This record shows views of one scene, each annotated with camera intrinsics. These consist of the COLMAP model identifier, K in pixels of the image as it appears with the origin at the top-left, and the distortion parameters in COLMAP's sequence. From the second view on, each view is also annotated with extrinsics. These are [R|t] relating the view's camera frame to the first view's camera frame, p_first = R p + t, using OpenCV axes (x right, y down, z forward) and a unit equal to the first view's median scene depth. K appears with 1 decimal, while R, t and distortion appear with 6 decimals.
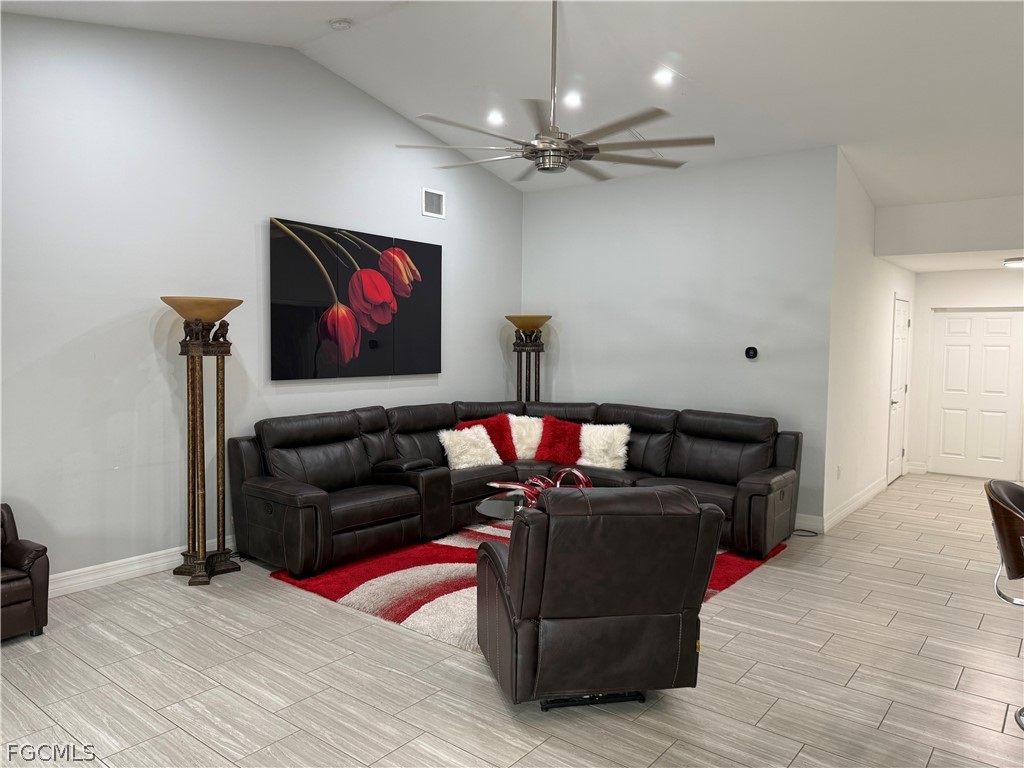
lens RADIAL K [[720.3, 0, 522.0], [0, 720.3, 381.0], [0, 0, 1]] dist [0.138346, -0.102591]
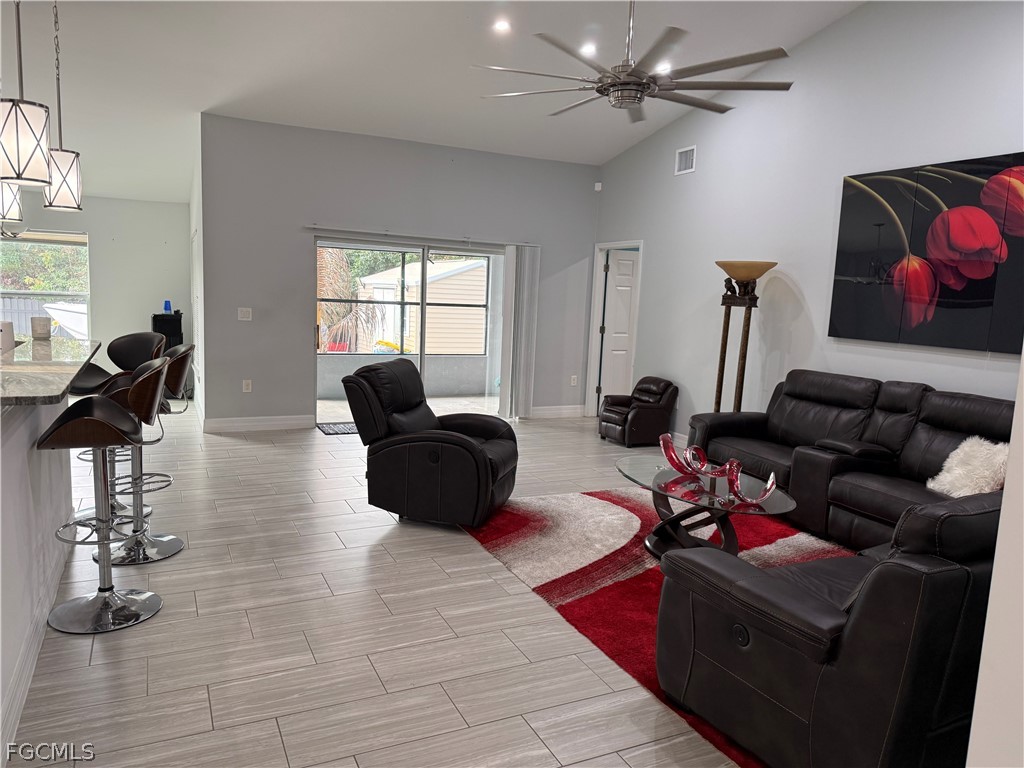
lens RADIAL K [[720.3, 0, 522.0], [0, 720.3, 381.0], [0, 0, 1]] dist [0.138346, -0.102591]
pose [[-0.435604, 0.093181, -0.895303, 0.786434], [-0.095981, 0.984149, 0.149126, -0.051776], [0.895007, 0.150892, -0.419755, 1.045510]]
